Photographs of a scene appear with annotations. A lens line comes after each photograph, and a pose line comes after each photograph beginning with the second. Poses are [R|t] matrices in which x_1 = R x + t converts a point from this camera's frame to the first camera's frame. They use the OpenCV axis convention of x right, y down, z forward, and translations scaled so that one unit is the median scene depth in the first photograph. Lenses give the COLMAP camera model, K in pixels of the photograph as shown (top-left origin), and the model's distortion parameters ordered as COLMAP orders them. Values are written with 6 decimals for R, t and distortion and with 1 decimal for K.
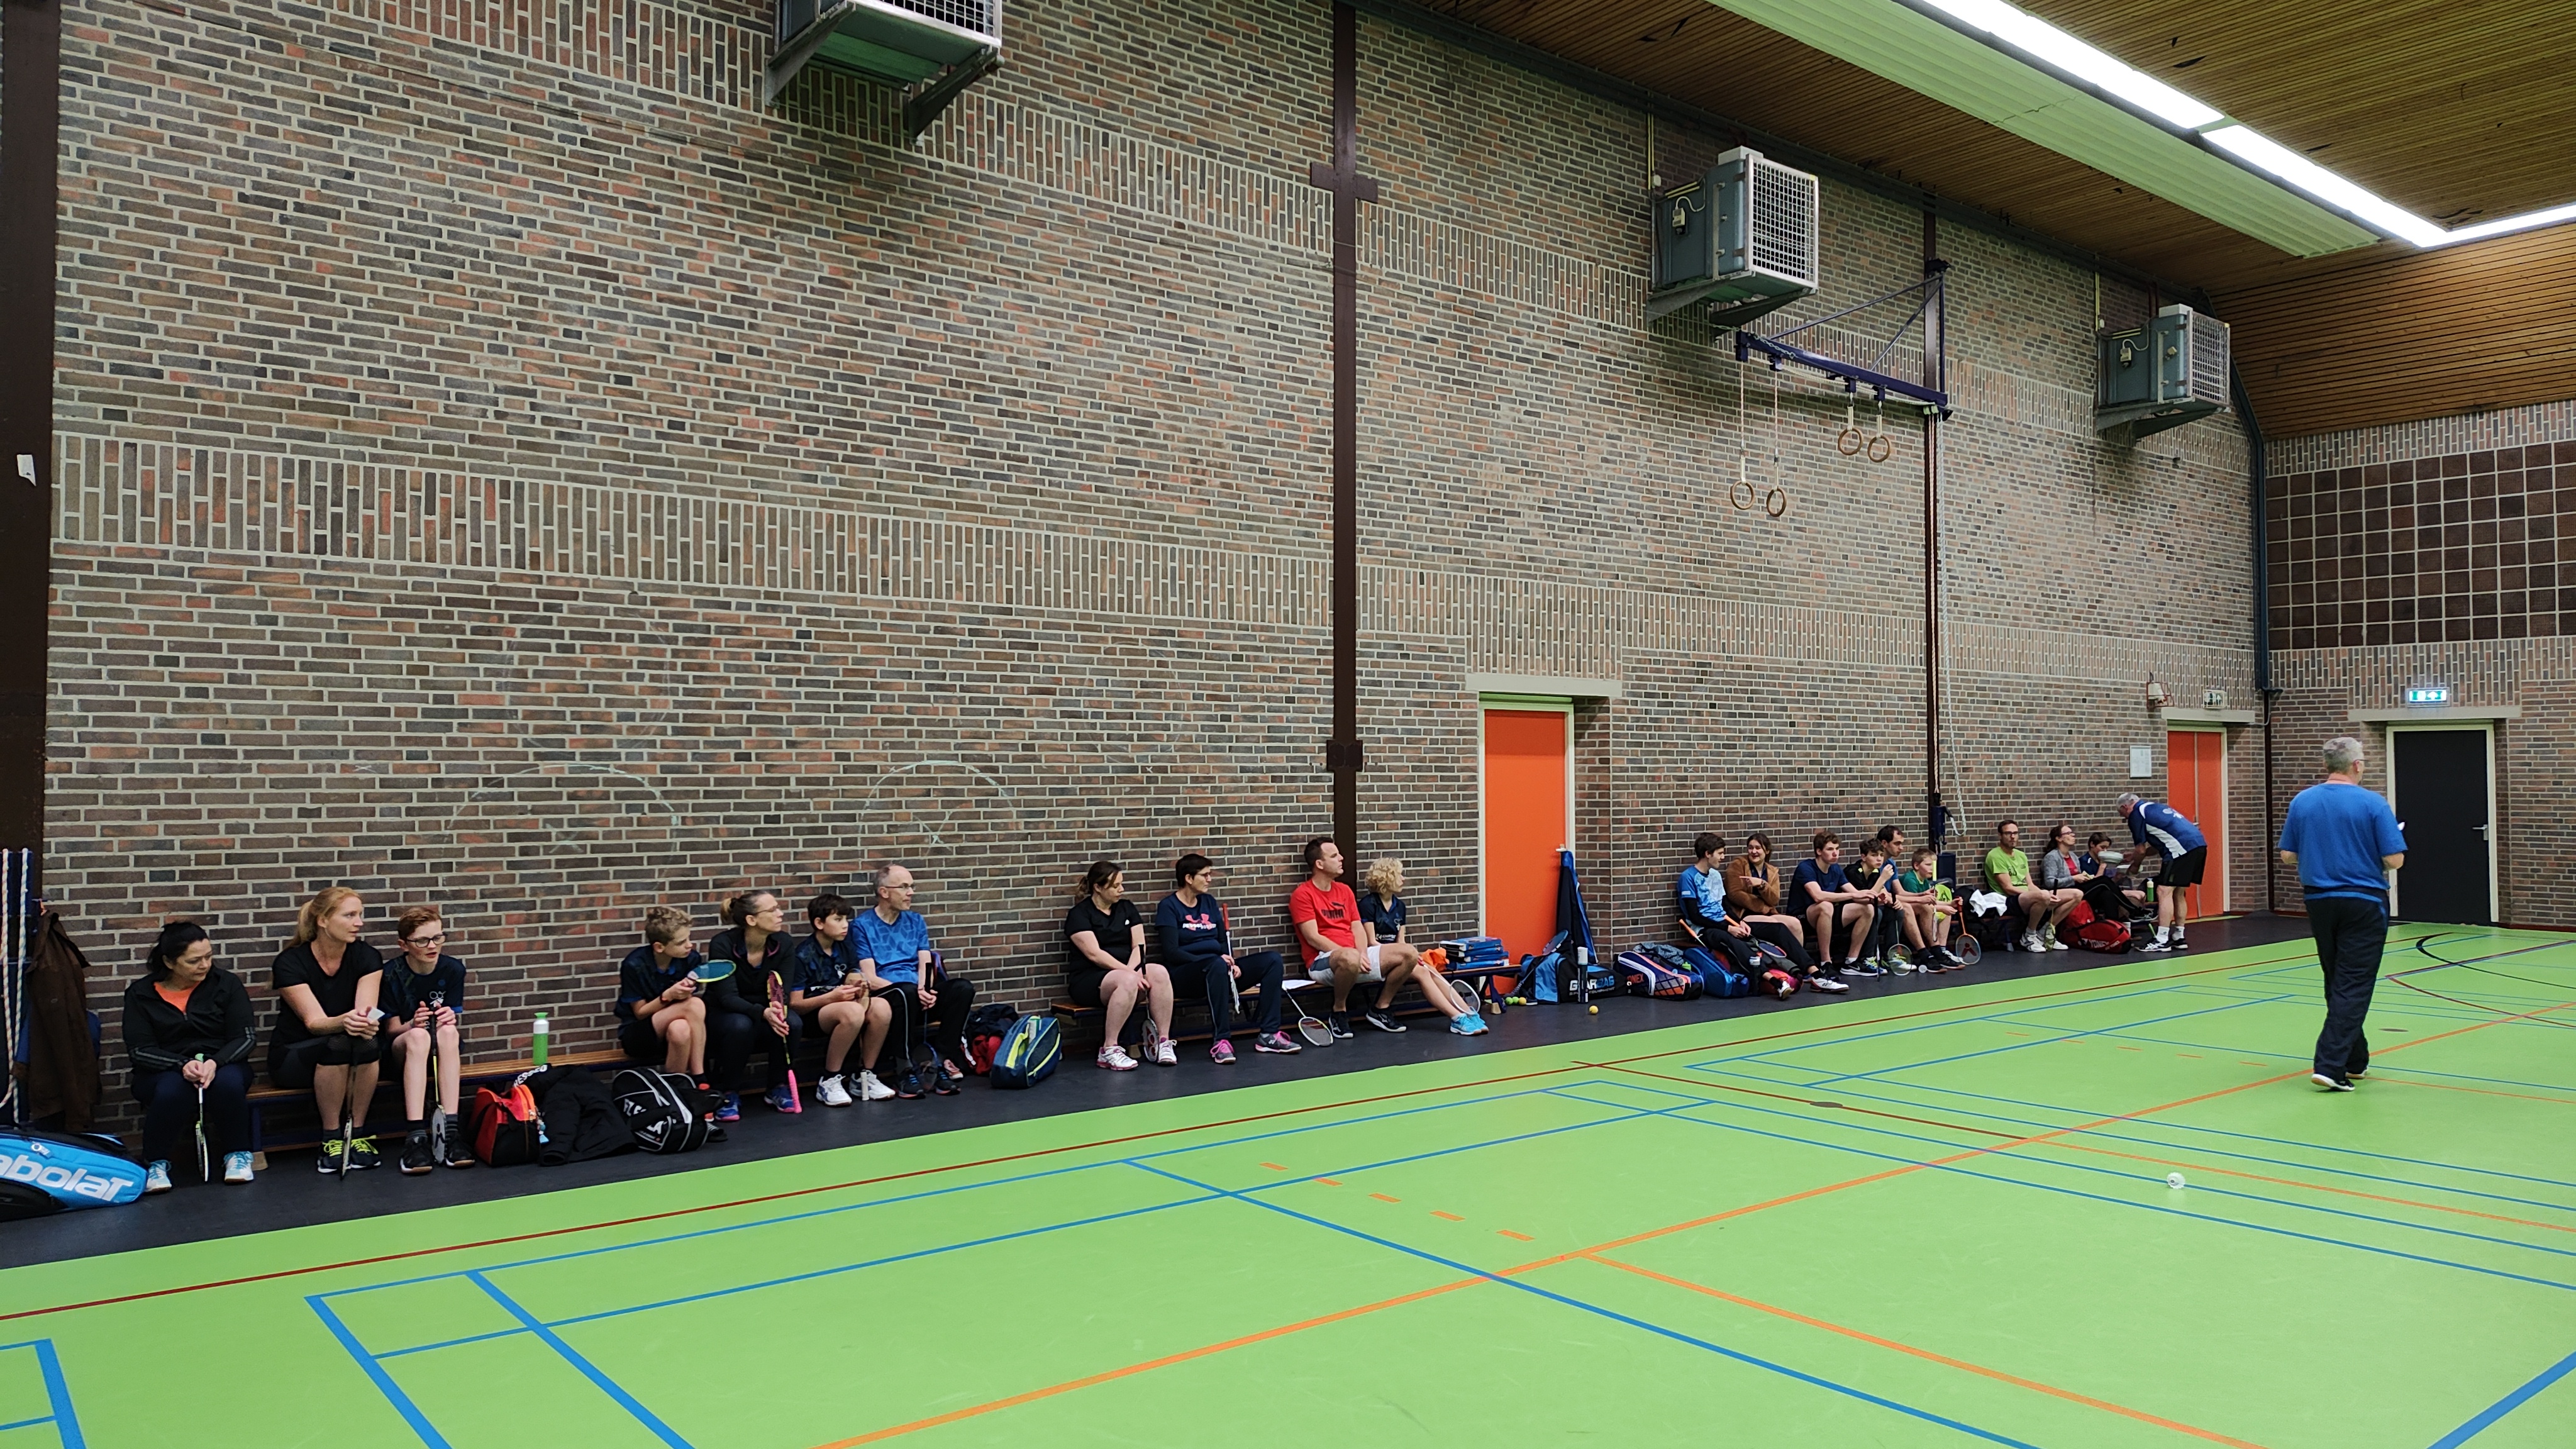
lens RADIAL K [[1752.9, 0, 1271.3], [0, 1752.9, 716.9], [0, 0, 1]] dist [0.037392, -0.048248]
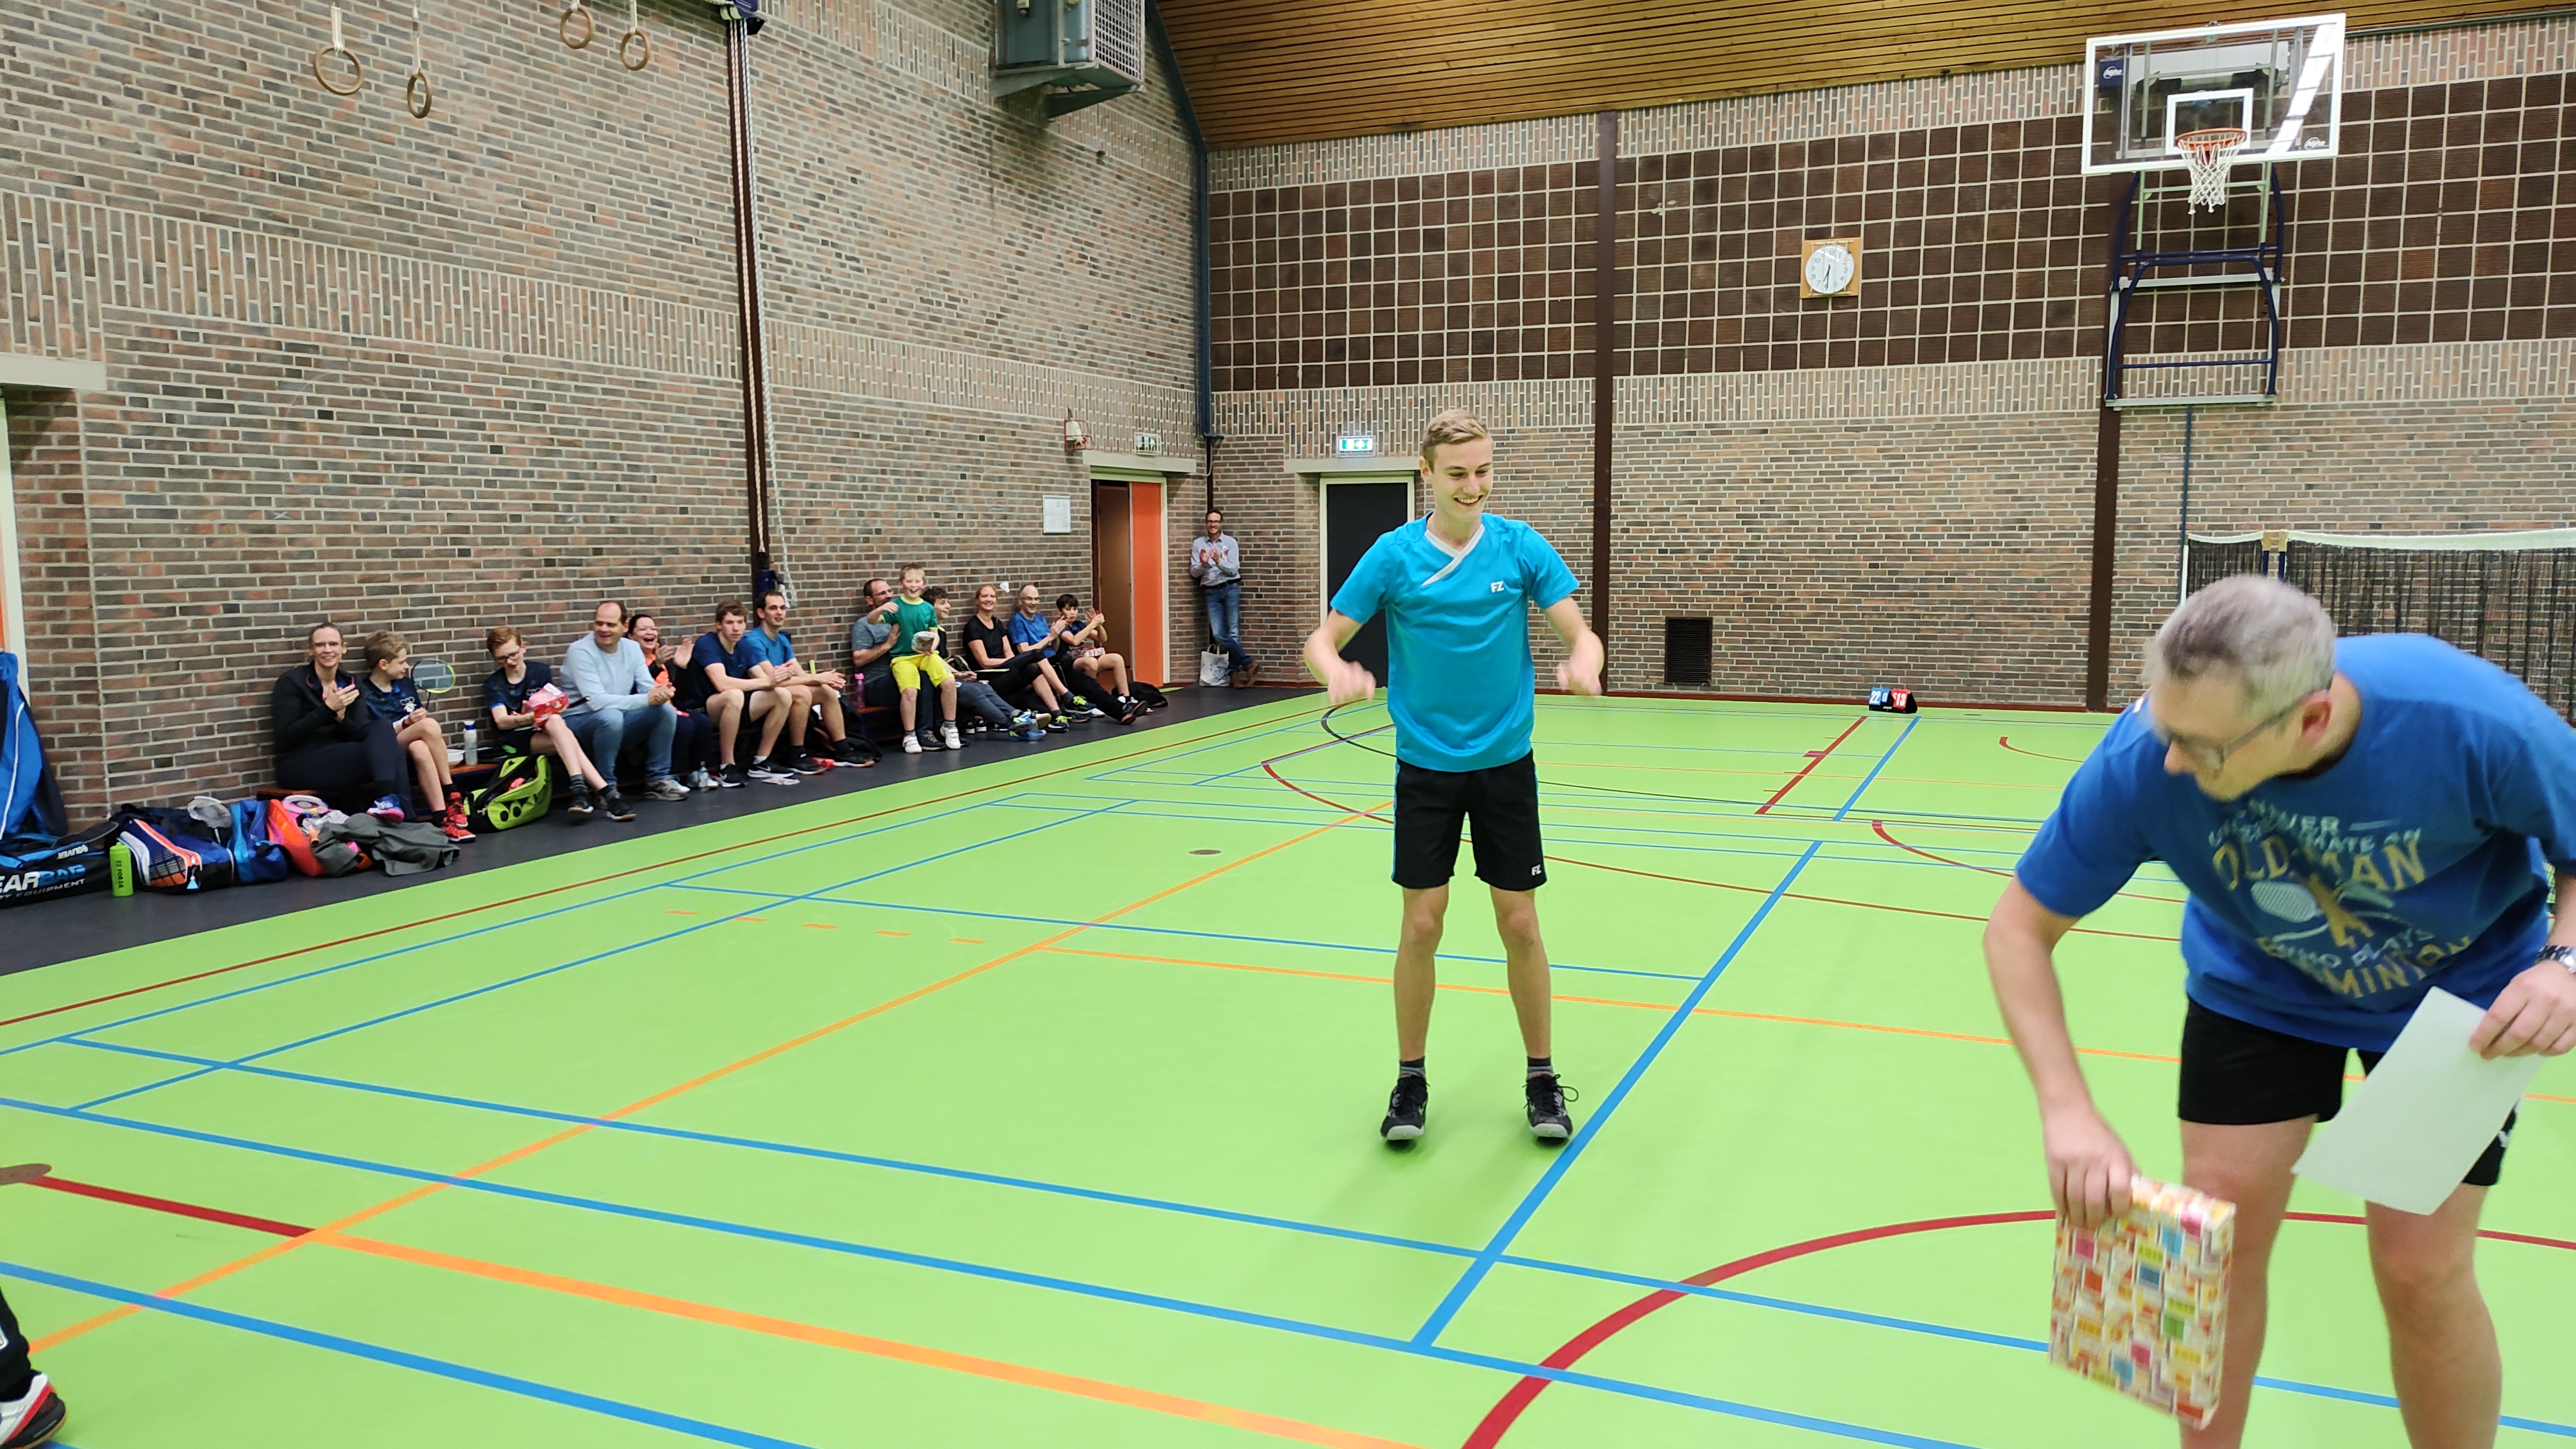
lens RADIAL K [[1752.9, 0, 1345.7], [0, 1752.9, 718.2], [0, 0, 1]] dist [0.037392, -0.048248]
pose [[0.869424, -0.054396, 0.491063, 0.246181], [-0.009972, 0.991786, 0.127518, 0.017049], [-0.493965, -0.115765, 0.861740, 0.247667]]
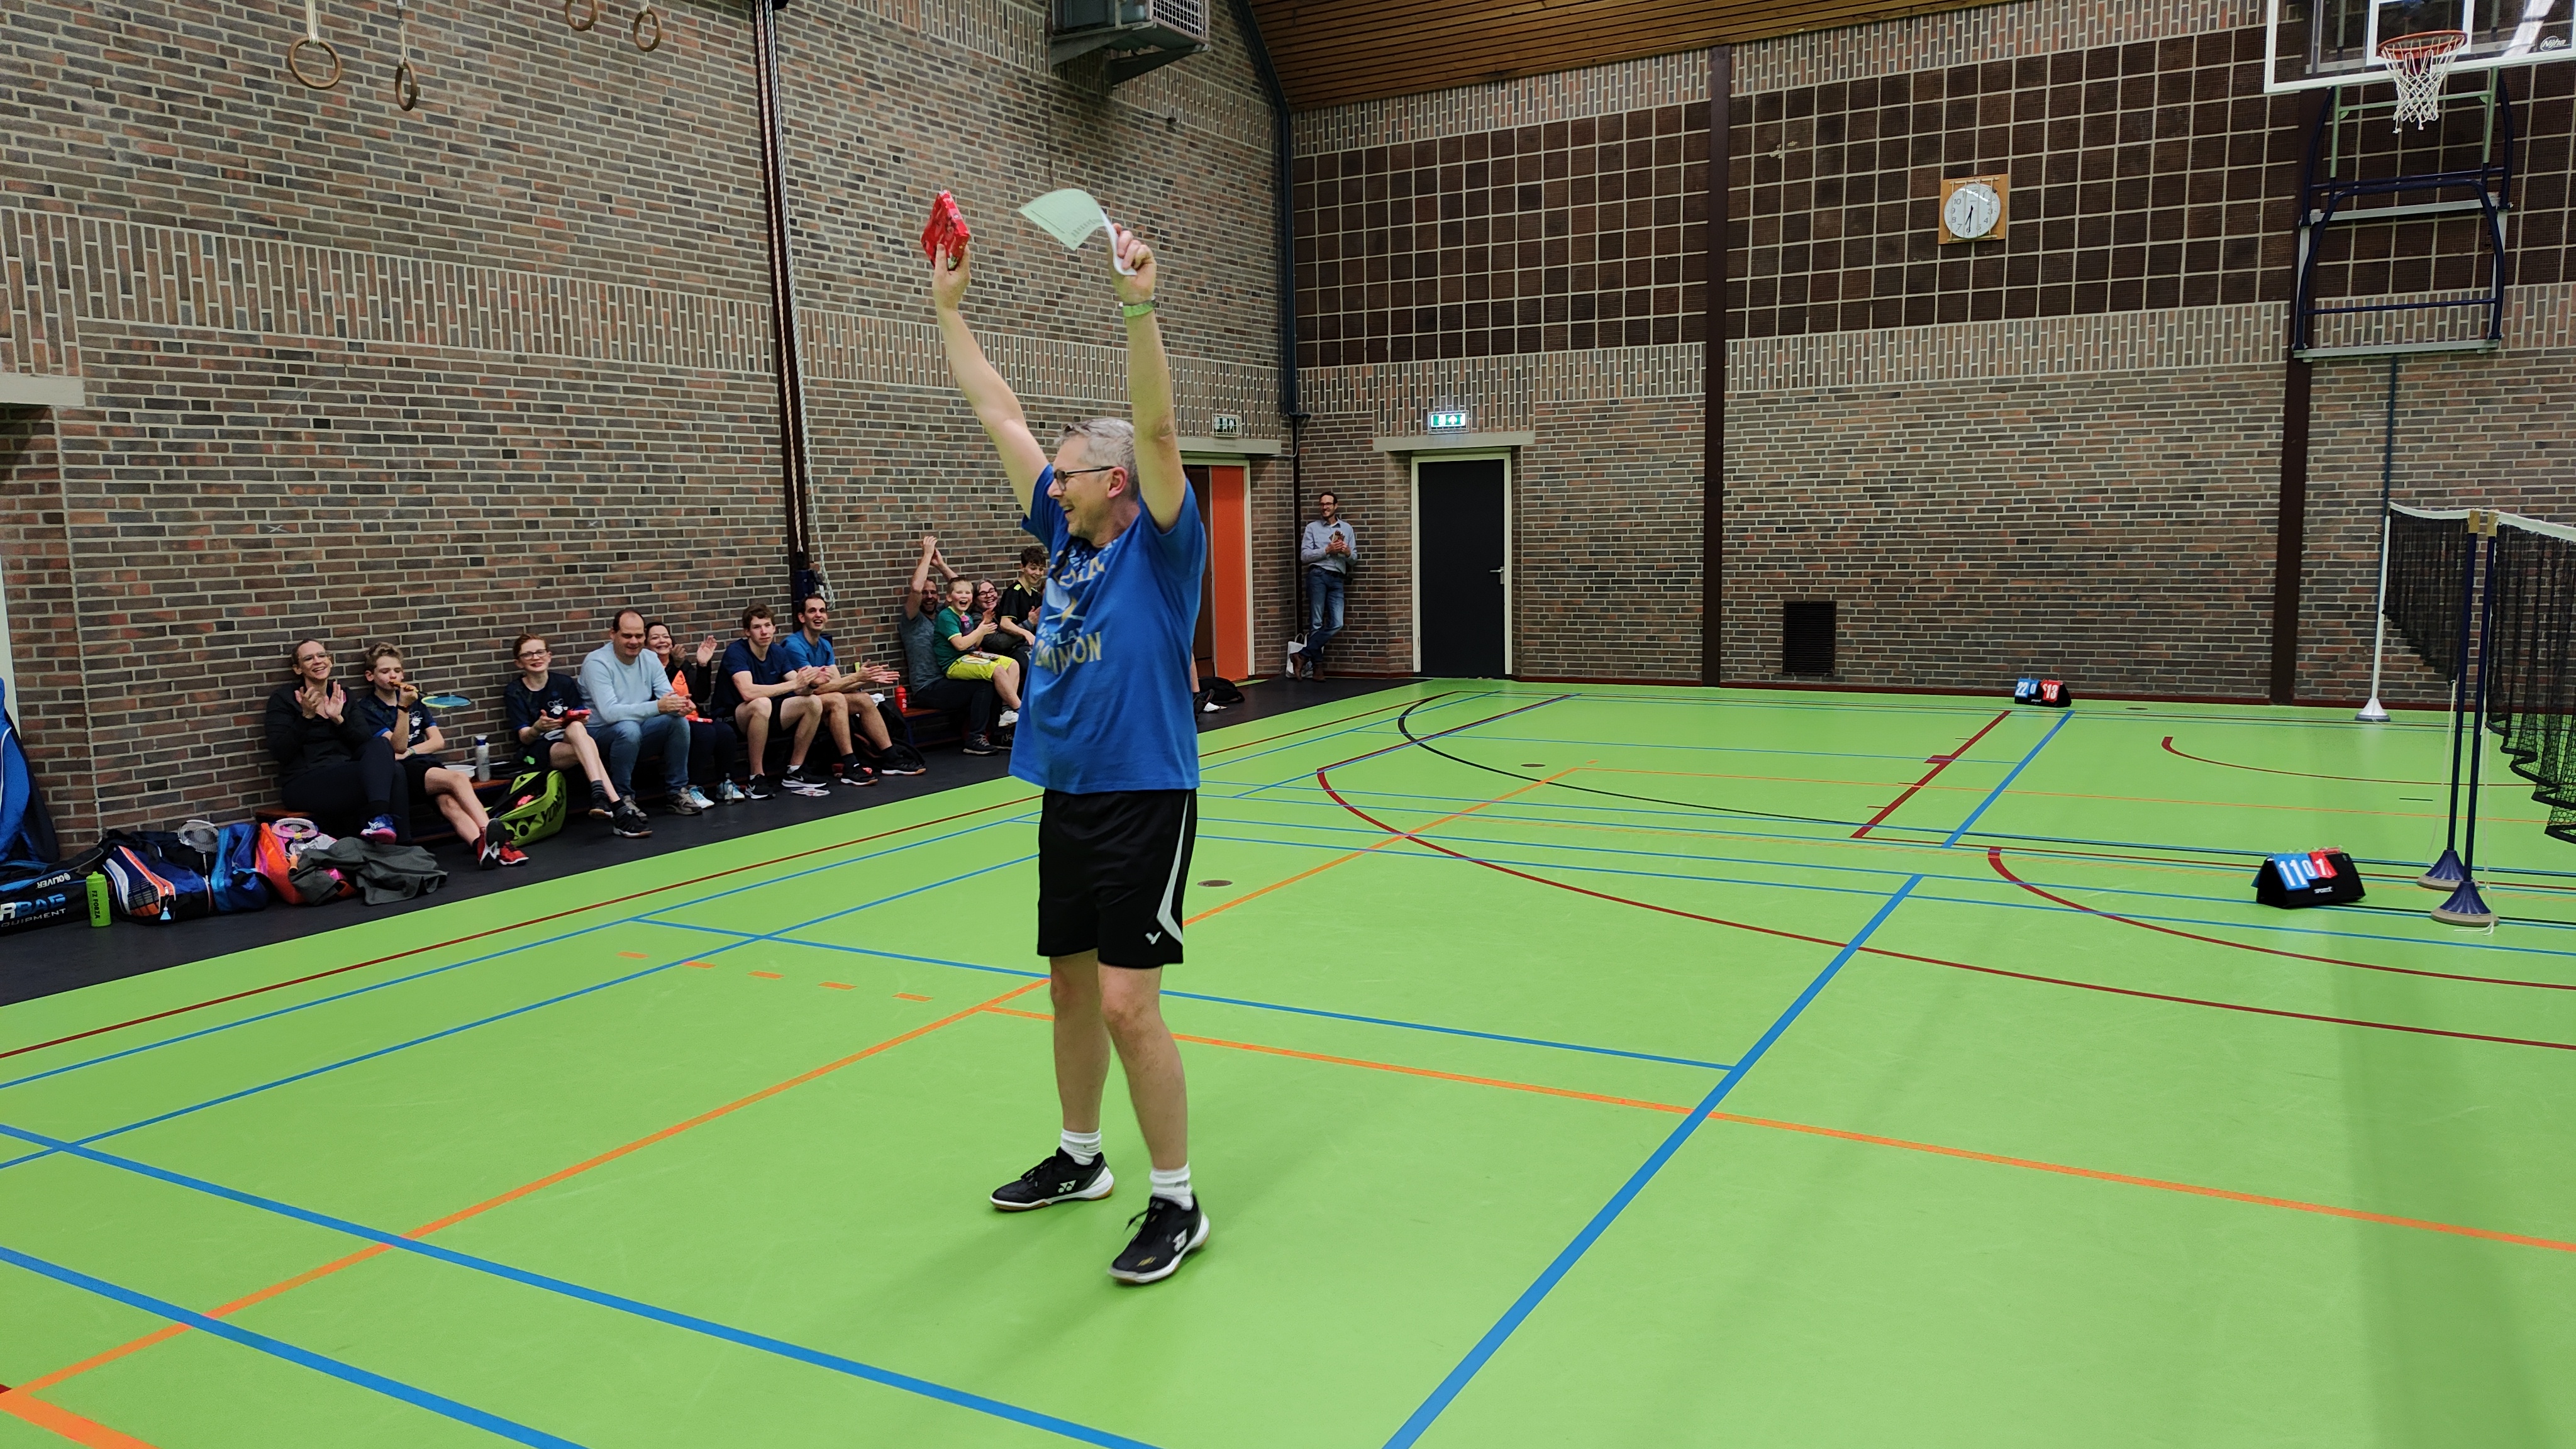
lens RADIAL K [[1752.9, 0, 1278.3], [0, 1752.9, 737.4], [0, 0, 1]] dist [0.037392, -0.048248]
pose [[0.923985, -0.069011, 0.376150, 0.312711], [0.010981, 0.987965, 0.154286, 0.010378], [-0.382271, -0.138428, 0.913623, 0.282497]]
